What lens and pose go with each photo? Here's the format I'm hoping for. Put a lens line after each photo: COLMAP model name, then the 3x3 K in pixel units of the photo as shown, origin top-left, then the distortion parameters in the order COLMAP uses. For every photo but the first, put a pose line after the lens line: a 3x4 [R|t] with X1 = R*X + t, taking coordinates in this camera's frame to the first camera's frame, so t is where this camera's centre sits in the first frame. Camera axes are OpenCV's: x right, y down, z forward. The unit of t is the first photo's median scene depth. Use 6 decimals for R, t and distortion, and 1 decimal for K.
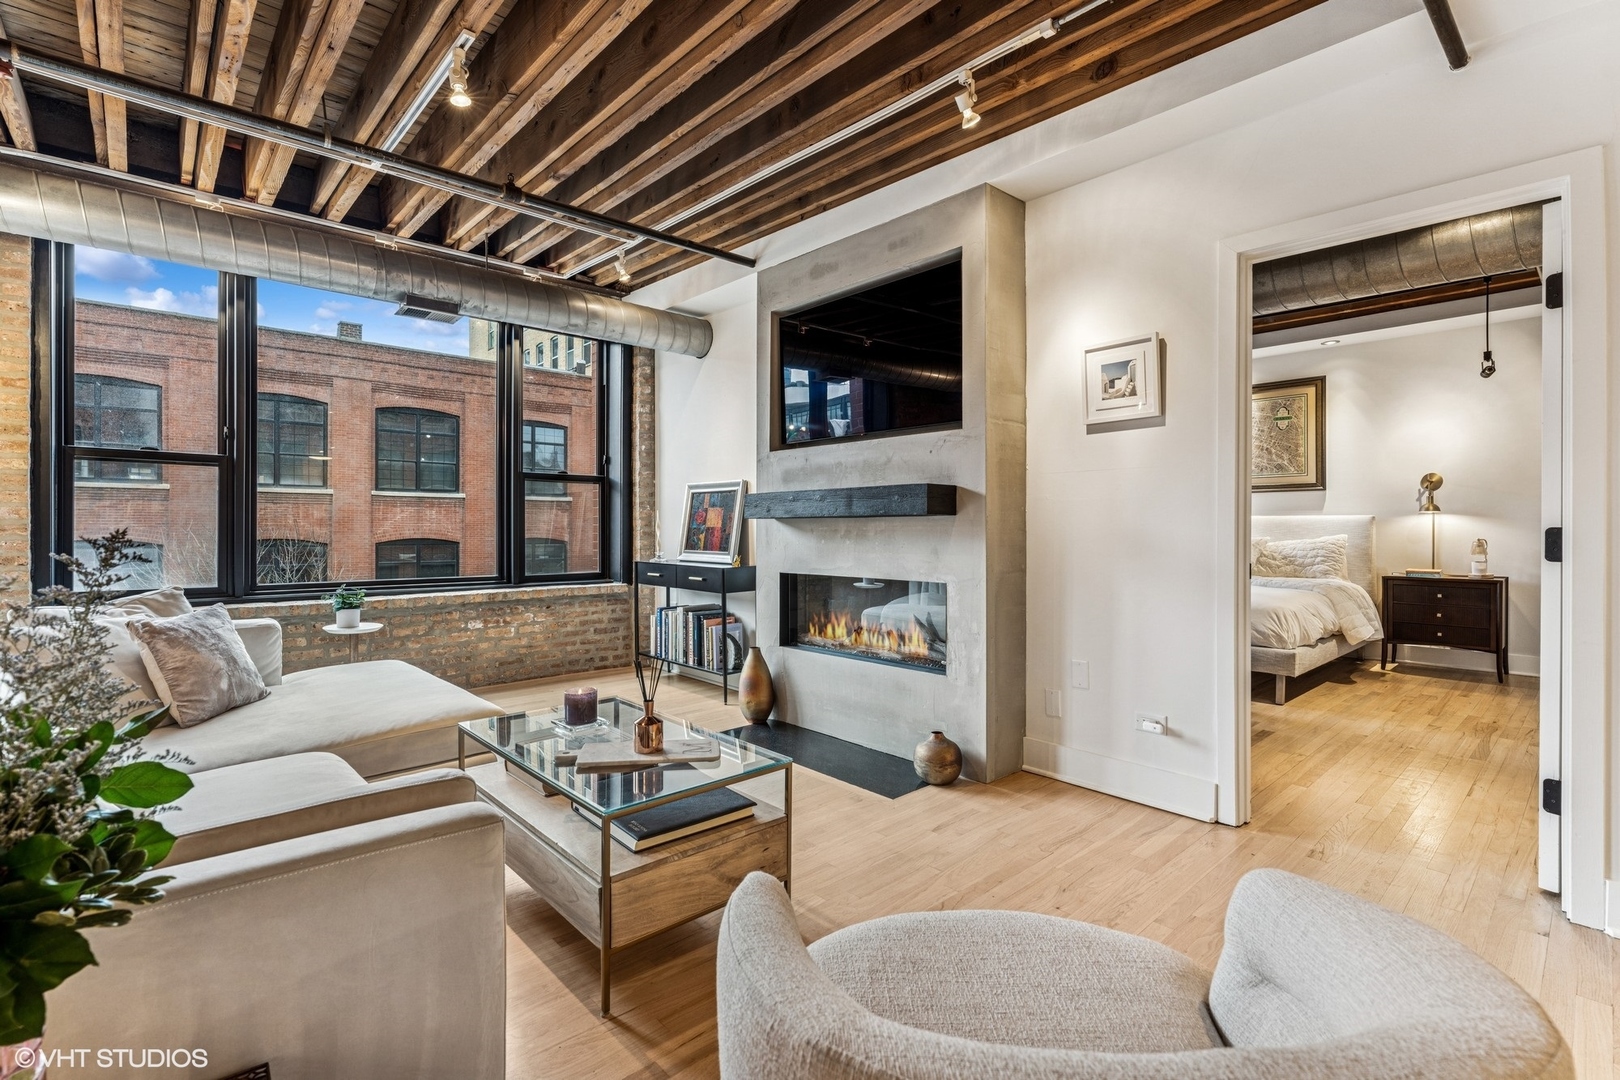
lens RADIAL K [[759.6, 0, 809.2], [0, 759.6, 528.0], [0, 0, 1]] dist [-0.003567, 0.002118]
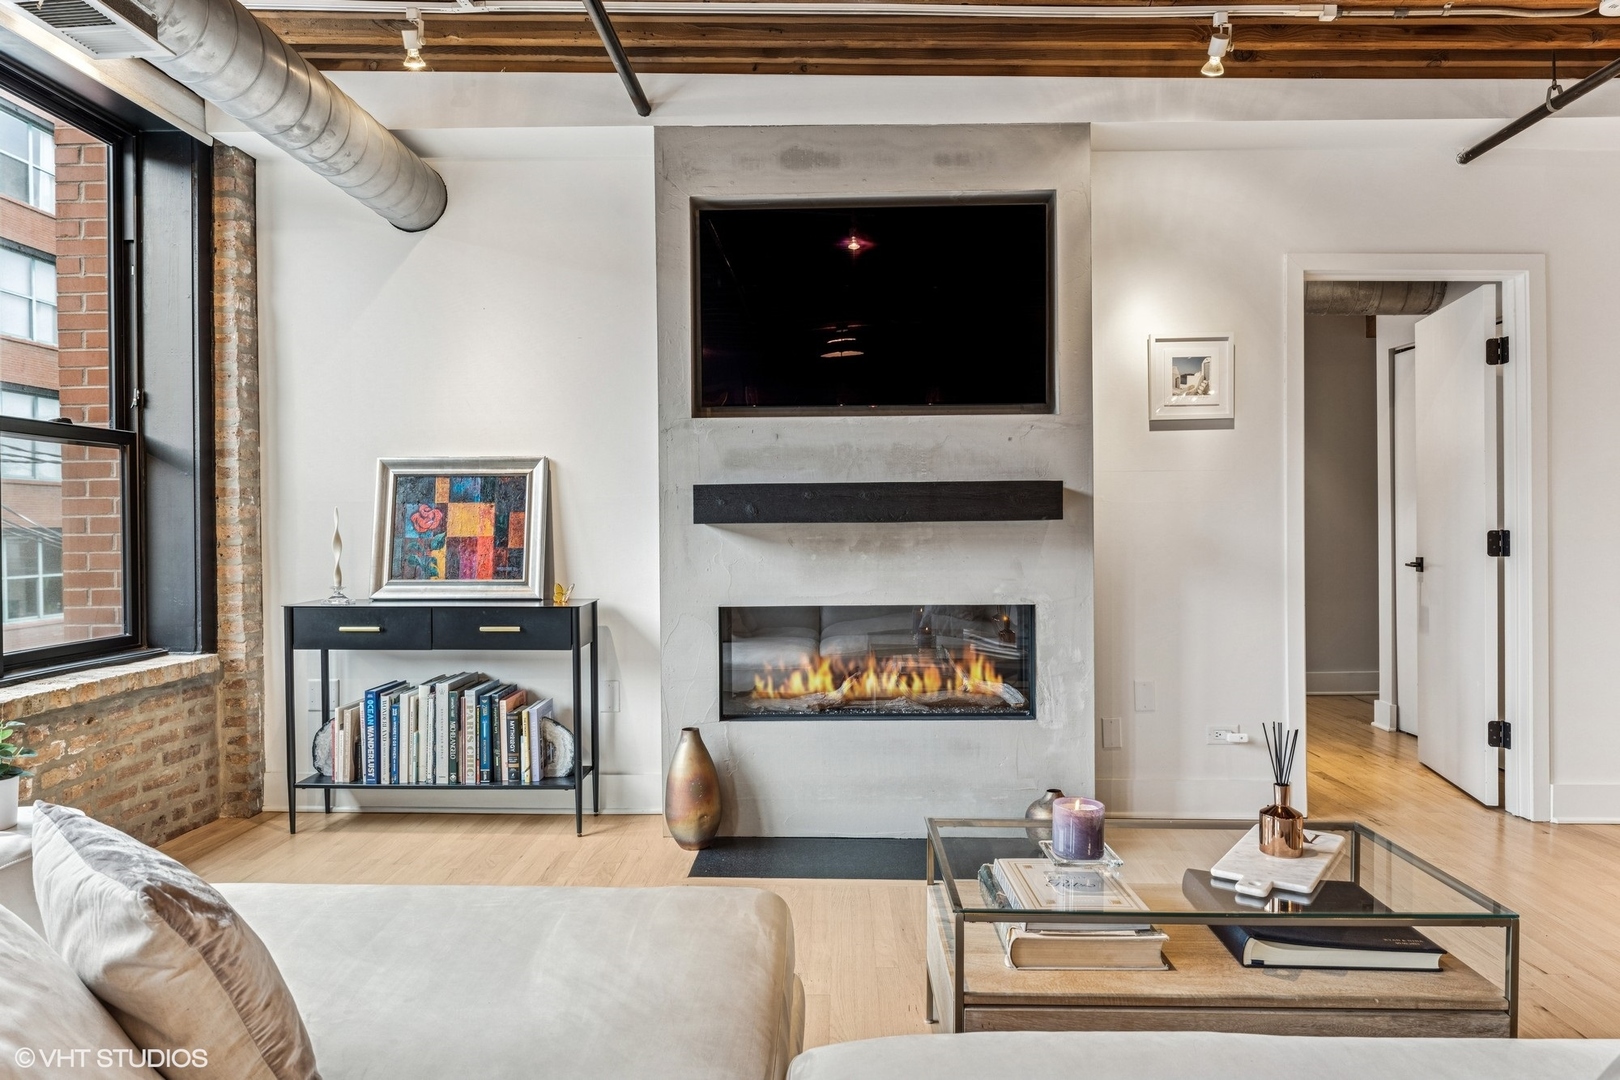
lens RADIAL K [[1062.1, 0, 819.7], [0, 1062.1, 526.1], [0, 0, 1]] dist [-0.004327, 0.001610]
pose [[0.683198, -0.008575, 0.730183, -0.538731], [0.006896, 0.999962, 0.005290, -0.012039], [-0.730200, 0.001421, 0.683232, 0.271981]]
